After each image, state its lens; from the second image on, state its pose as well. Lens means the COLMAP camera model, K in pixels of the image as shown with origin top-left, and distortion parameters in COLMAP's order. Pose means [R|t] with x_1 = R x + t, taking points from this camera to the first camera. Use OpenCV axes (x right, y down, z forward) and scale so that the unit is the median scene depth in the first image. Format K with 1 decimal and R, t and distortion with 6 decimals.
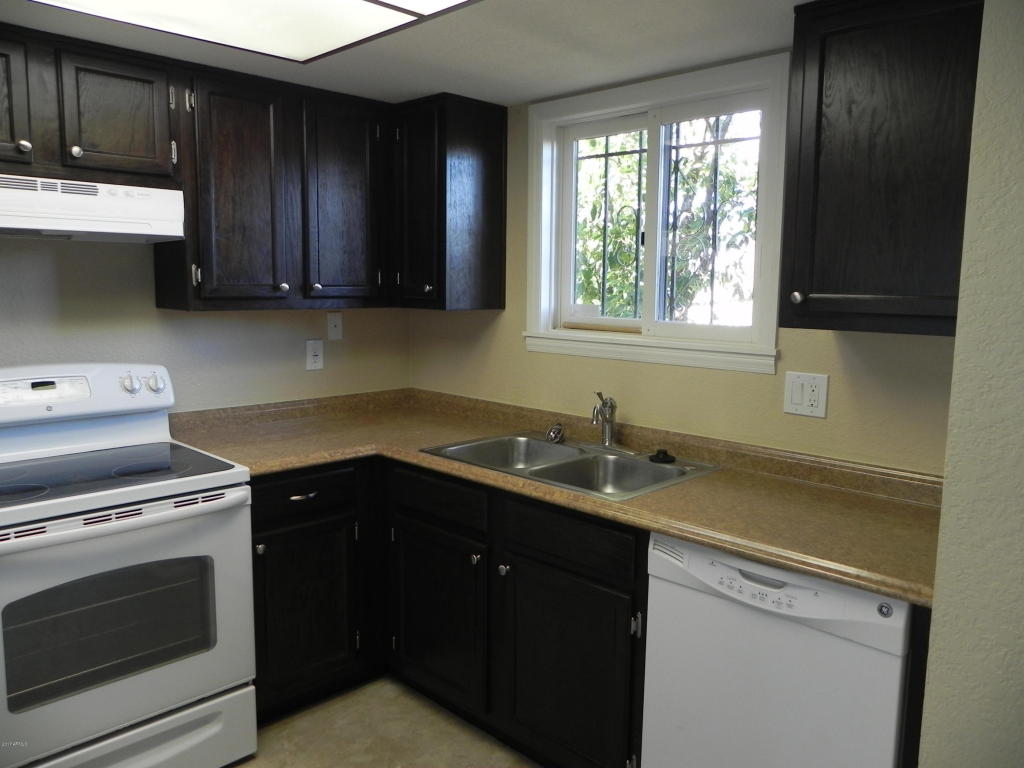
lens RADIAL K [[774.0, 0, 518.9], [0, 774.0, 382.8], [0, 0, 1]] dist [0.004940, -0.007434]
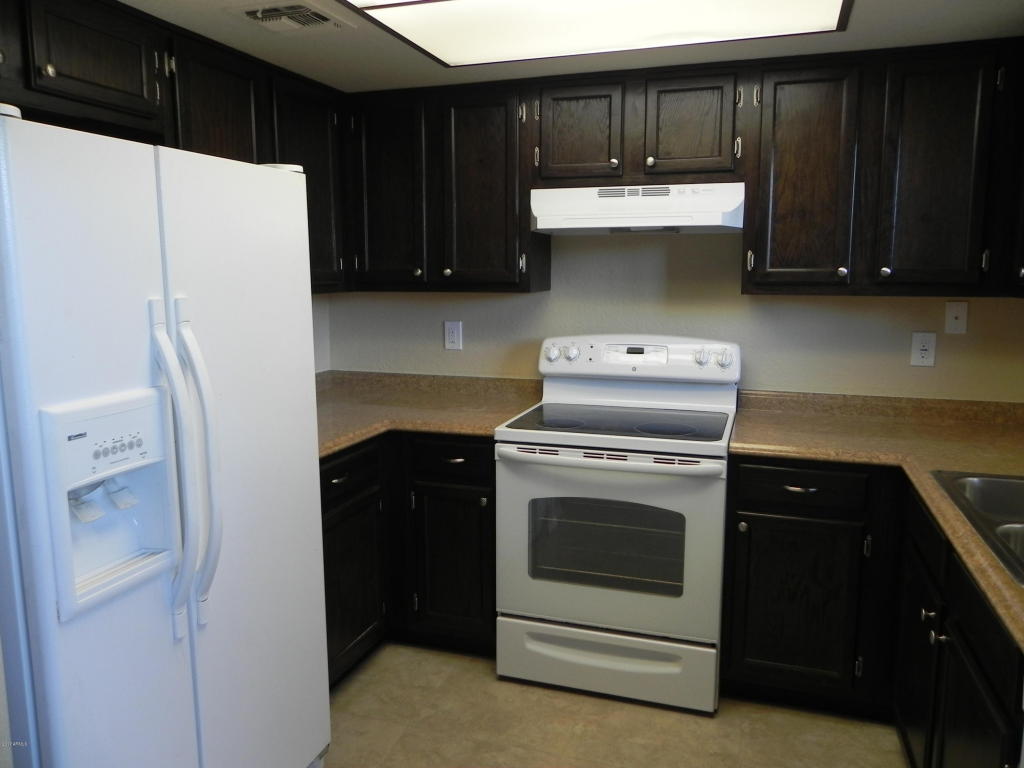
lens RADIAL K [[774.0, 0, 519.0], [0, 774.0, 383.0], [0, 0, 1]] dist [0.004940, -0.007434]
pose [[0.450613, 0.117319, -0.884977, 0.431288], [-0.109612, 0.991097, 0.075575, -0.019499], [0.885965, 0.062949, 0.459461, 0.259013]]
